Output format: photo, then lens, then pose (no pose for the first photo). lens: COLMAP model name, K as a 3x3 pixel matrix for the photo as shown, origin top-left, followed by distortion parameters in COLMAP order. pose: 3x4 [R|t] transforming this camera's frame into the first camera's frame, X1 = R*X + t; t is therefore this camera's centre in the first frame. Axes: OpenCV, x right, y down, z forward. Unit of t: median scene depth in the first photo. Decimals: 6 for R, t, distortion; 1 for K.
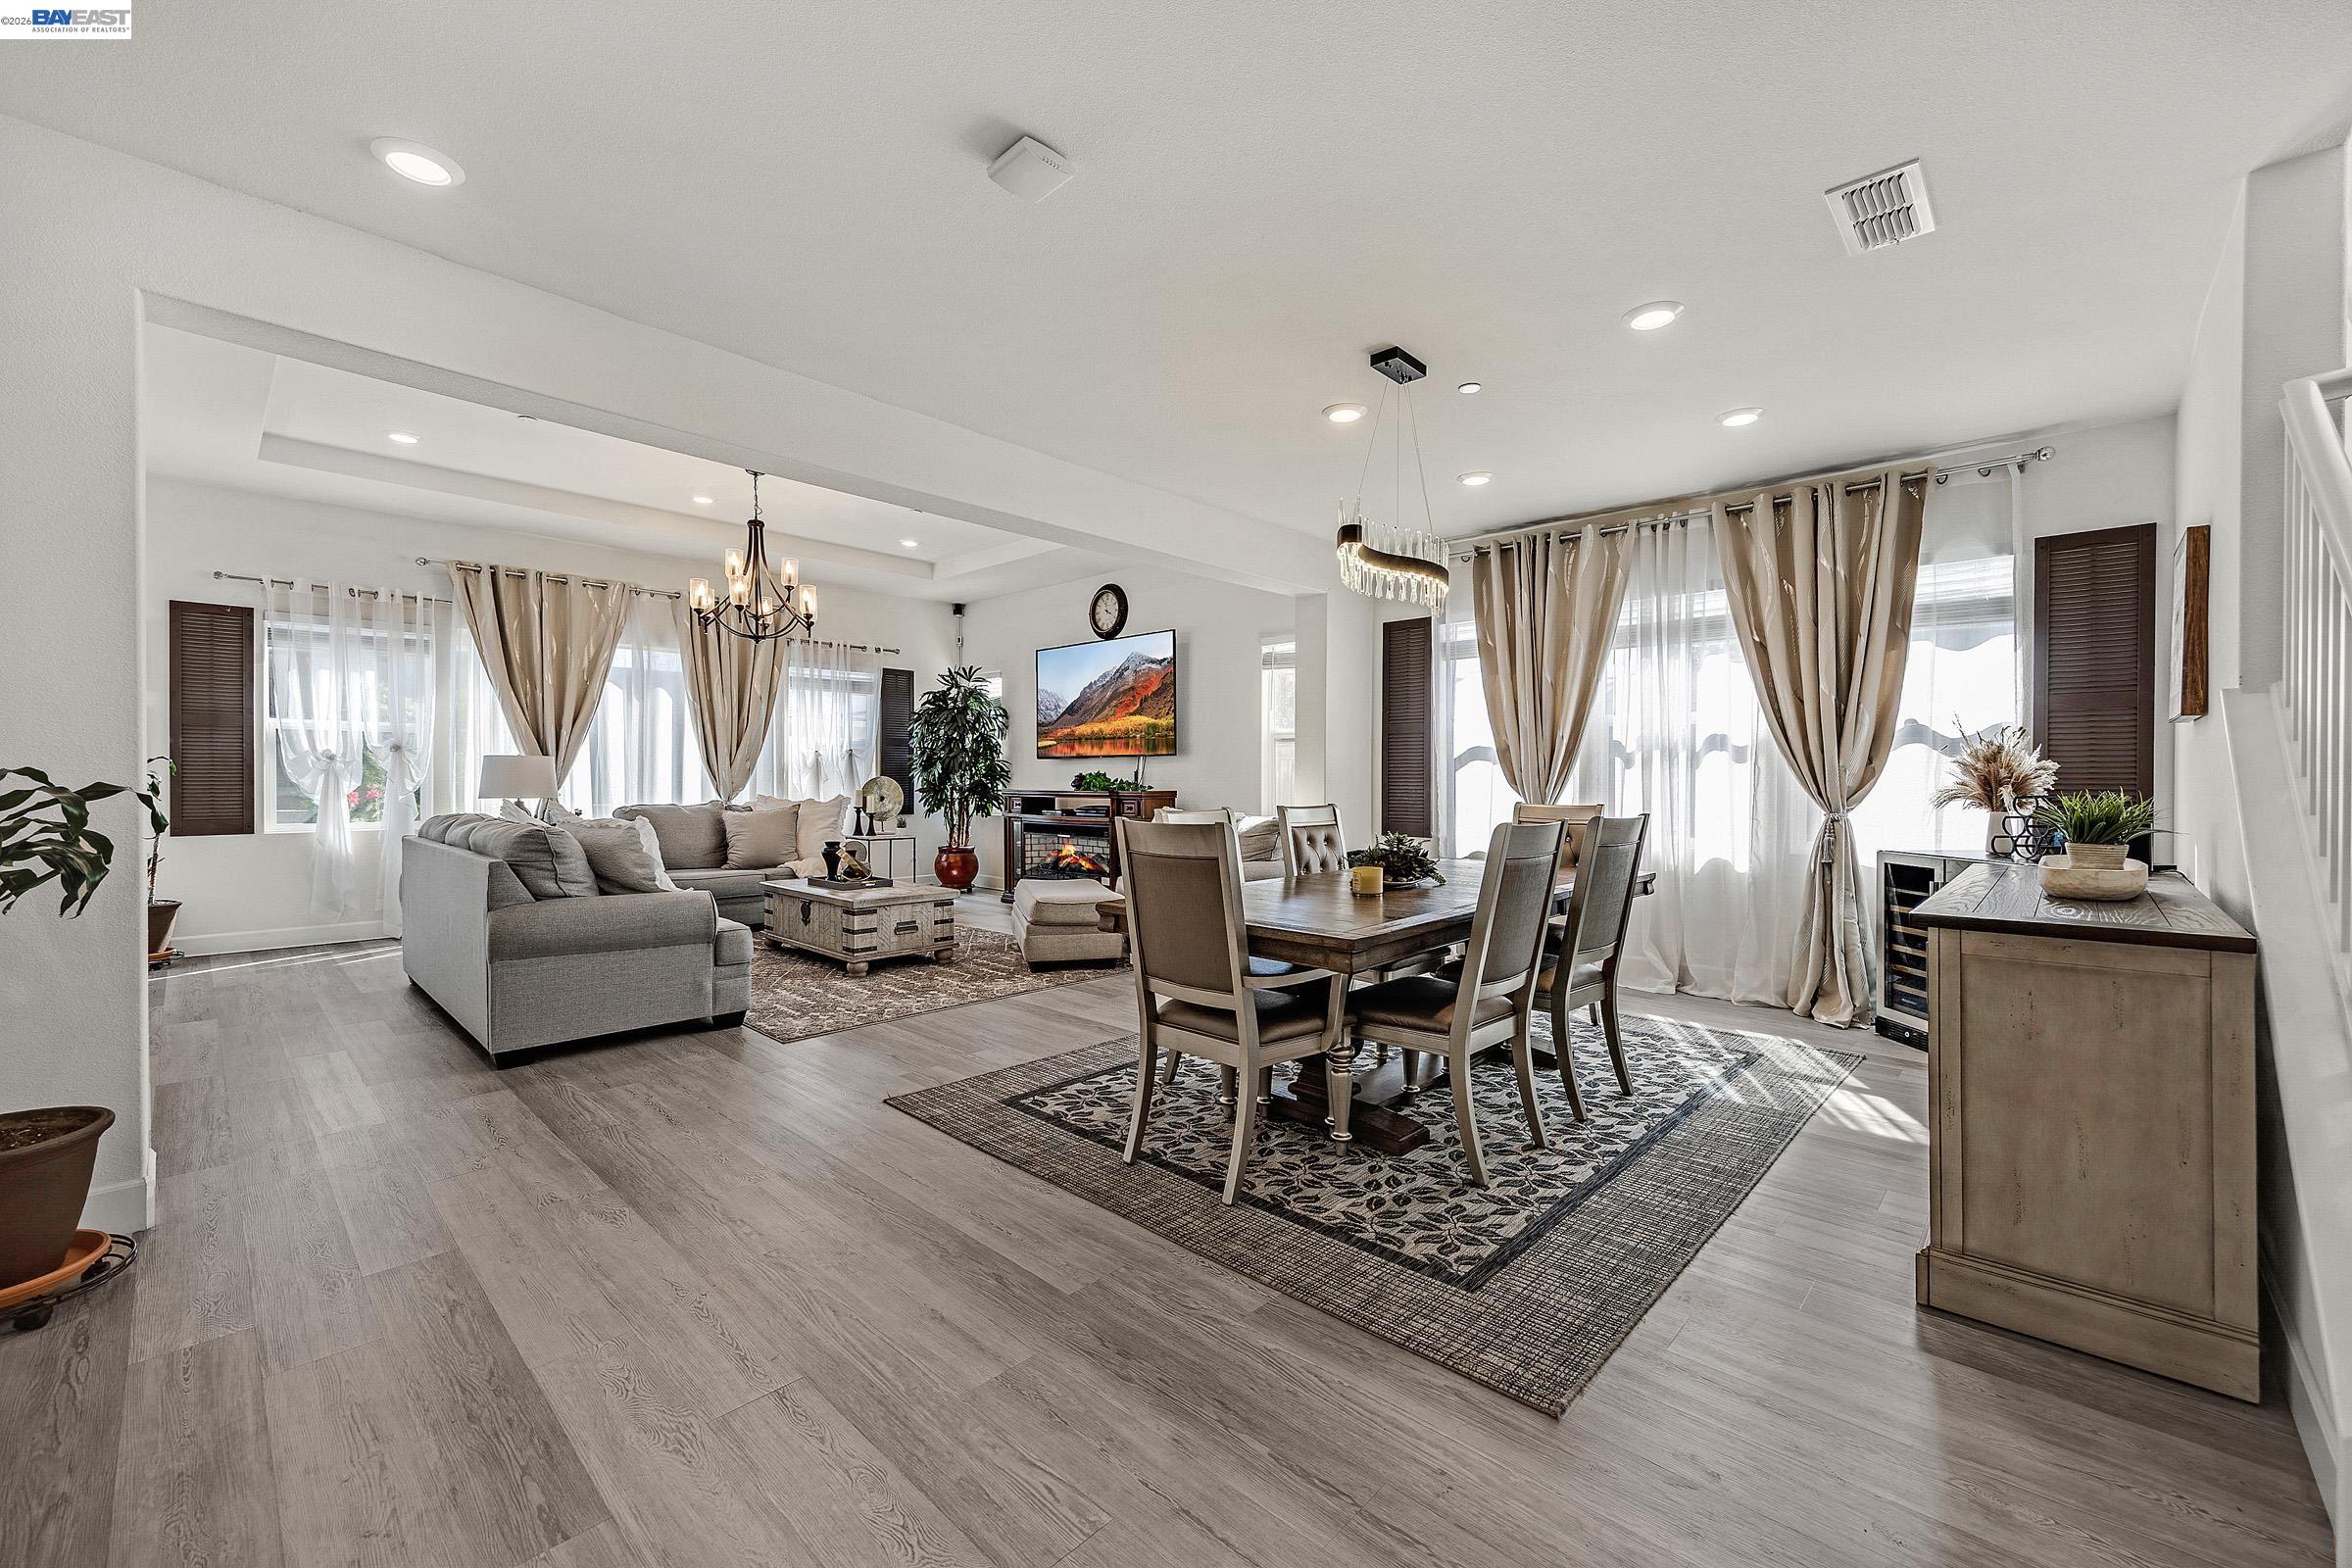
lens RADIAL K [[938.1, 0, 1176.0], [0, 938.1, 784.0], [0, 0, 1]] dist [0.001732, 0.000251]
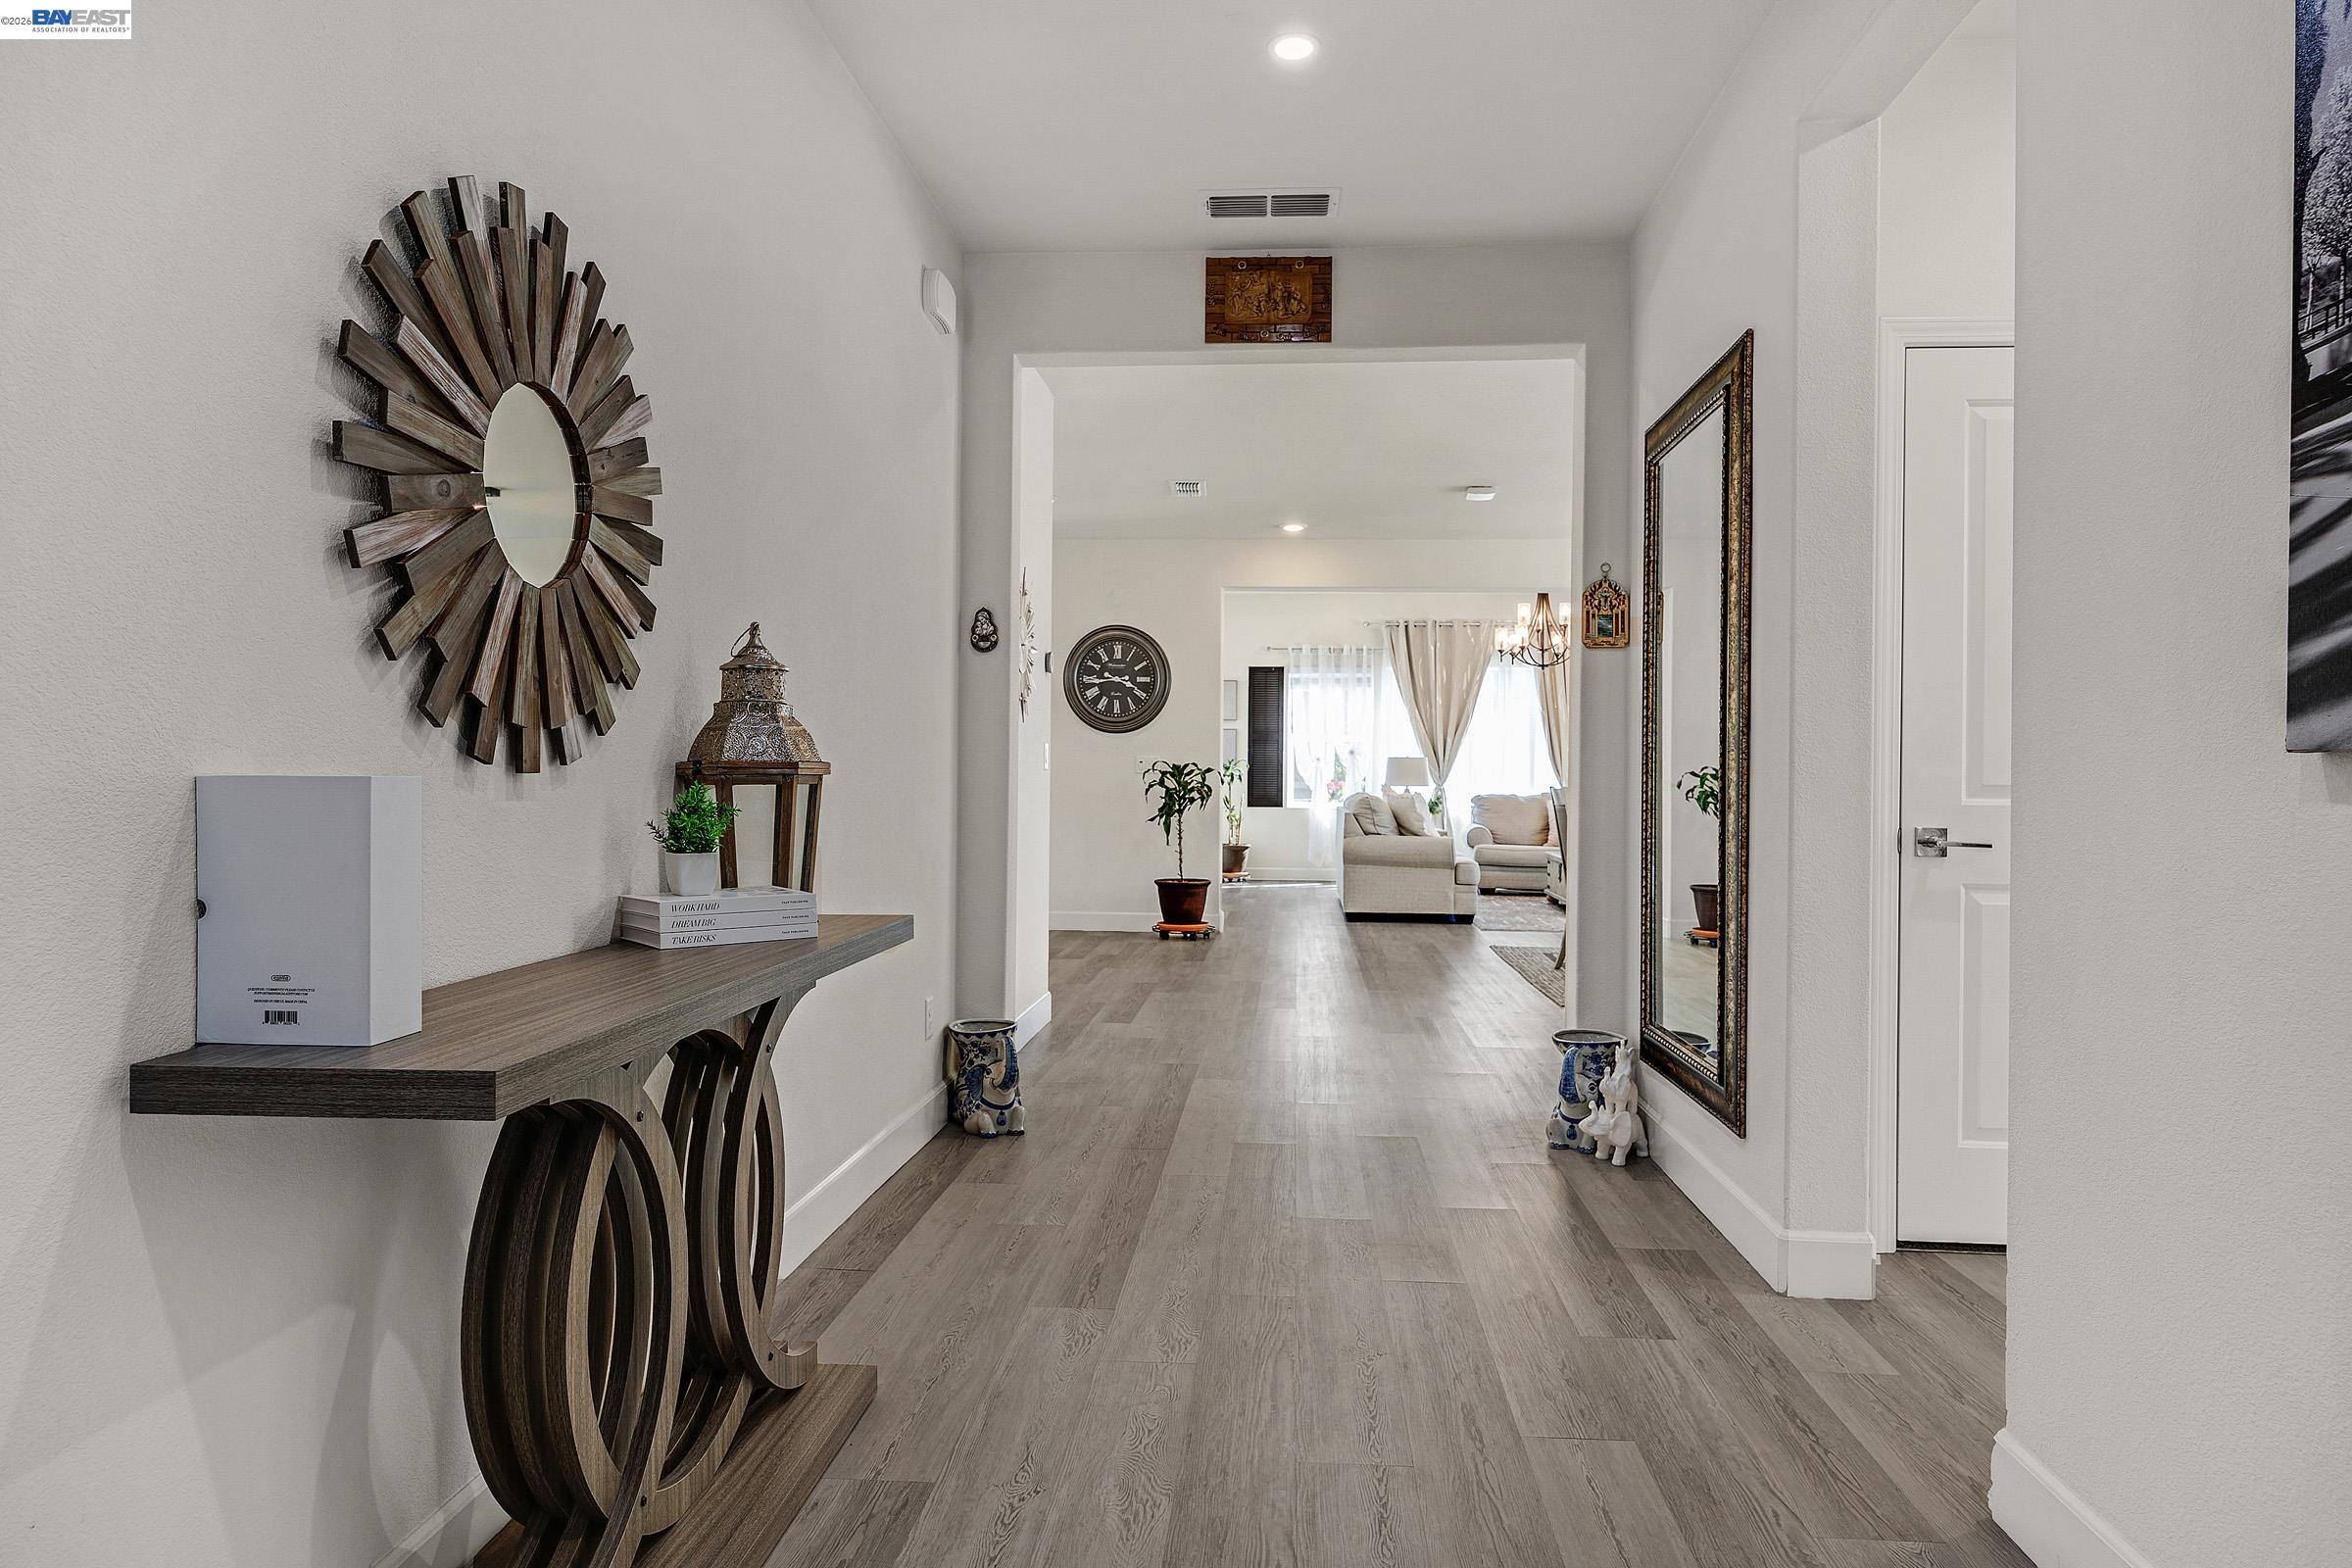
lens RADIAL K [[1382.0, 0, 1176.0], [0, 1382.0, 784.0], [0, 0, 1]] dist [0.000005, 0.000186]
pose [[0.624220, 0.007963, -0.781208, 0.629690], [-0.013994, 0.999902, -0.000989, 0.016052], [0.781123, 0.011550, 0.624270, -0.516654]]
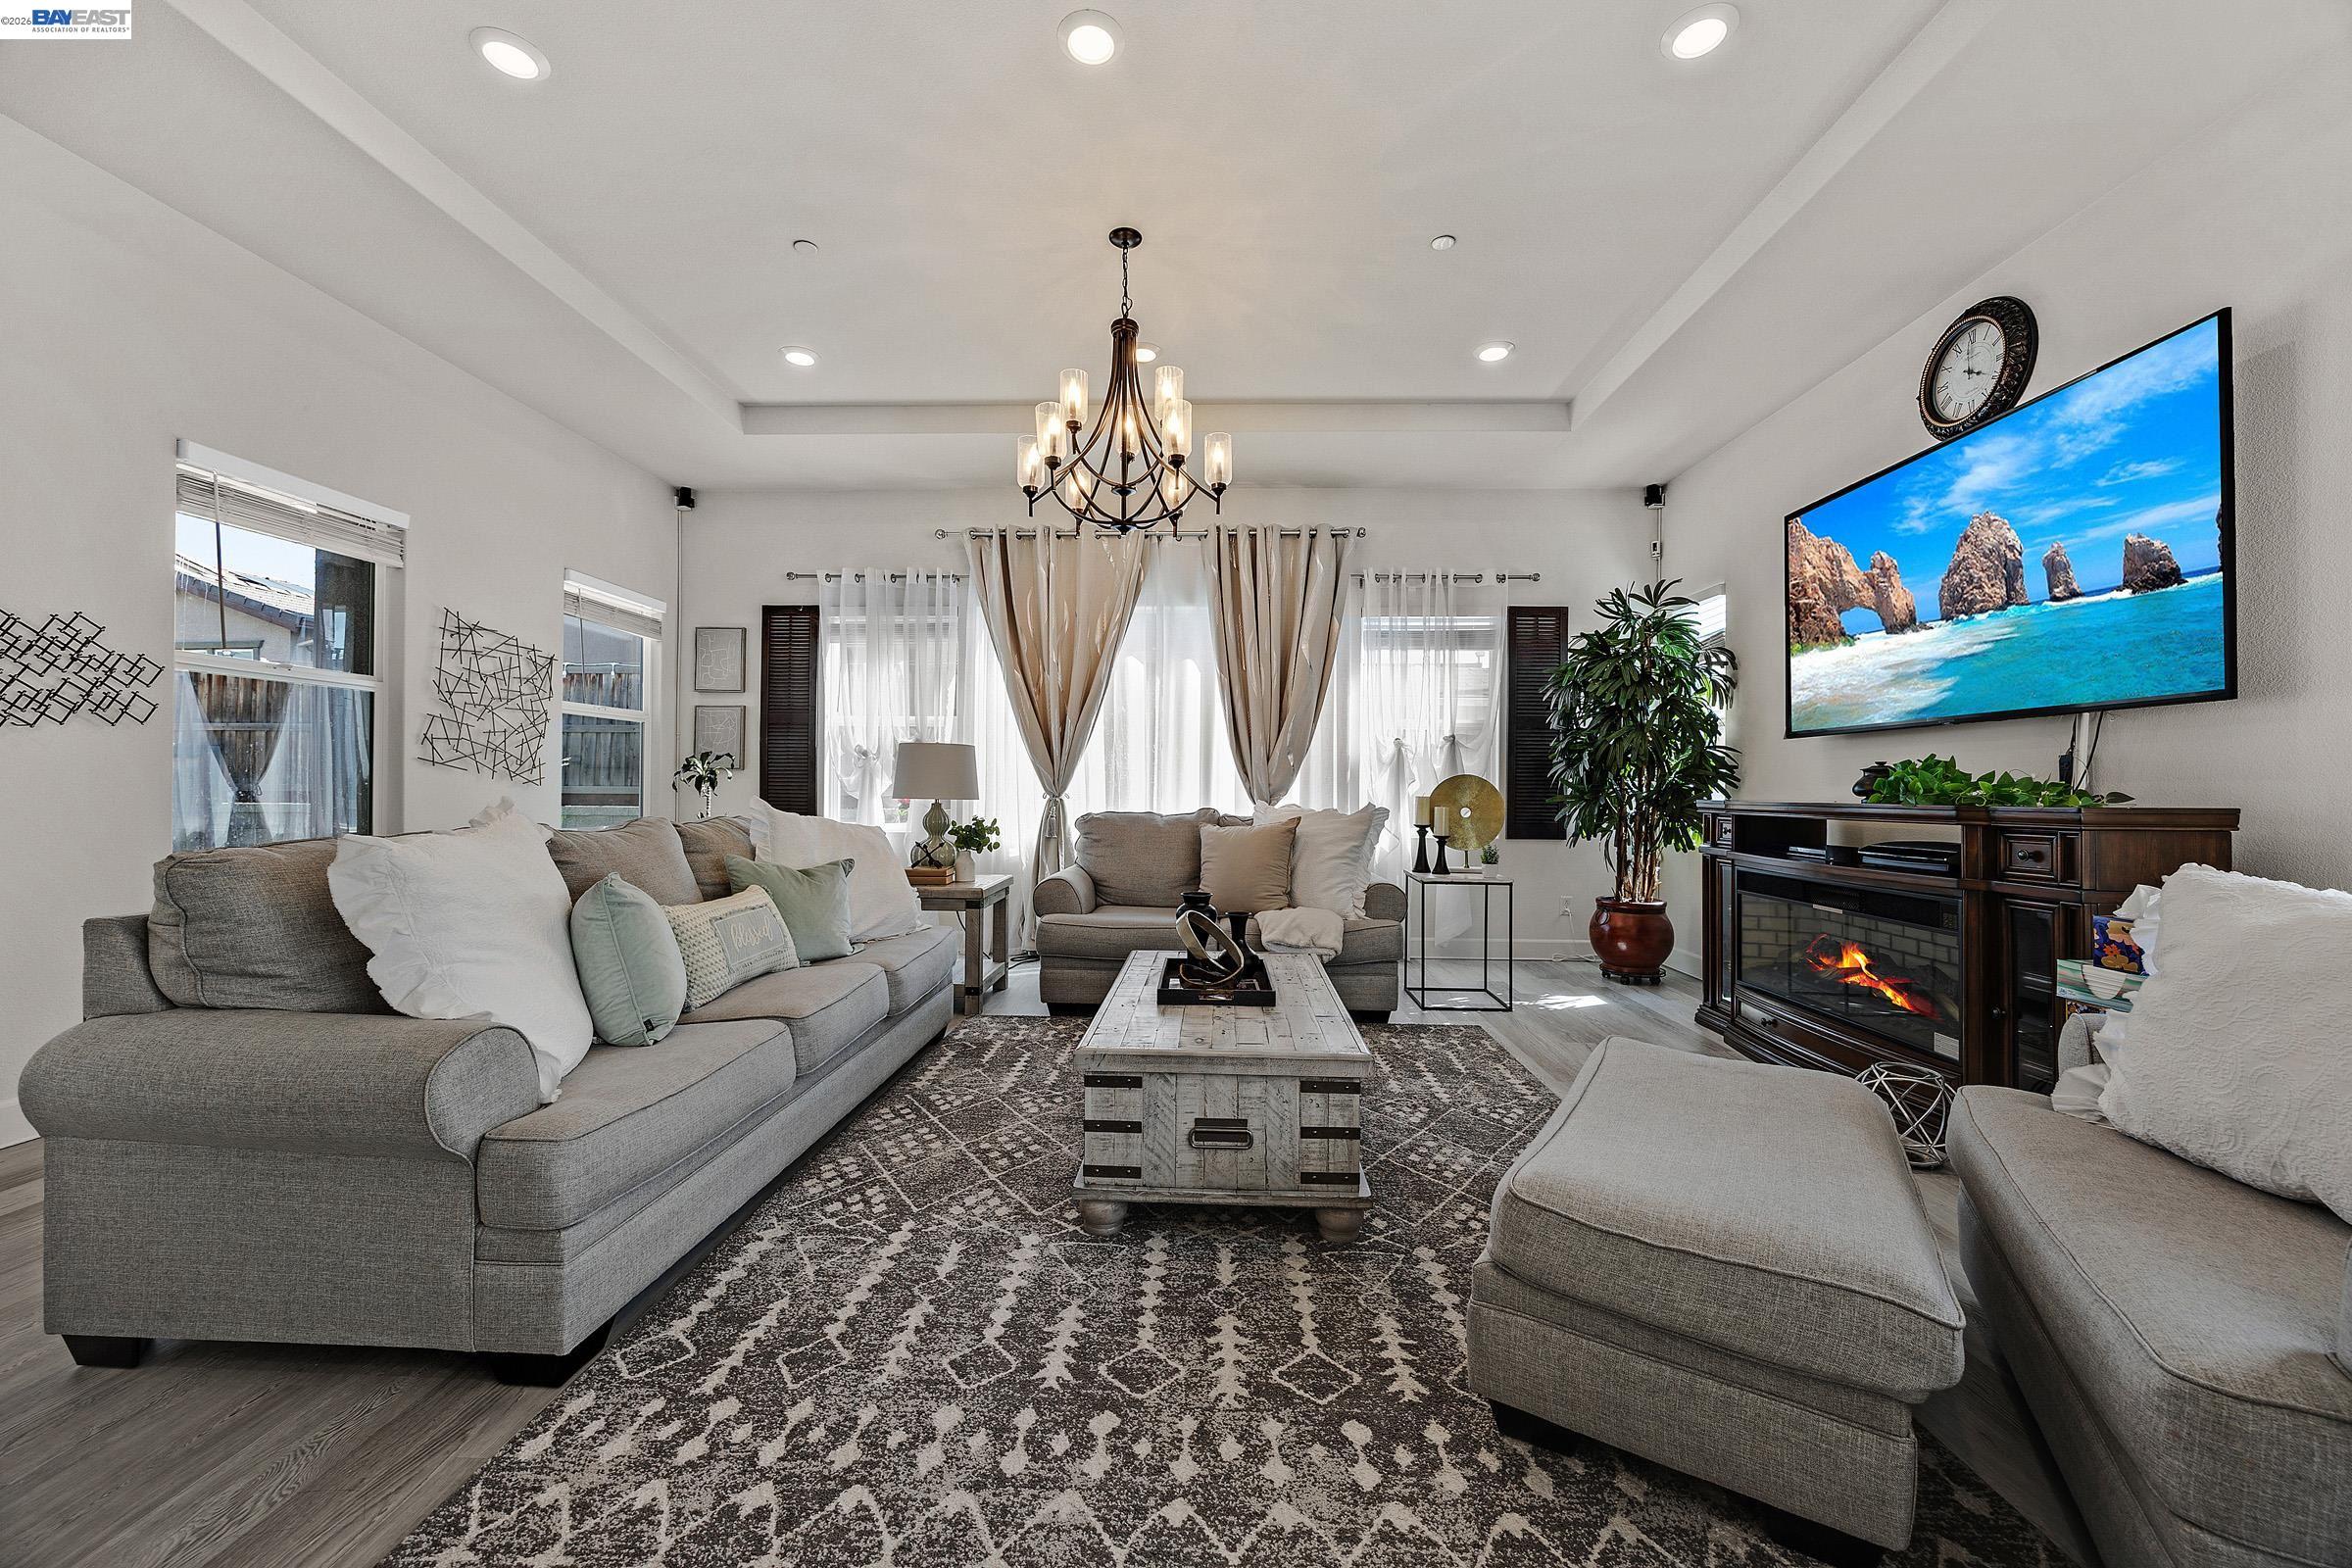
lens RADIAL K [[891.8, 0, 1180.7], [0, 891.8, 785.4], [0, 0, 1]] dist [-0.000172, 0.000101]
pose [[0.662550, 0.001807, -0.749016, -0.011616], [-0.012169, 0.999891, -0.008352, 0.006421], [0.748919, 0.014648, 0.662500, 0.557476]]
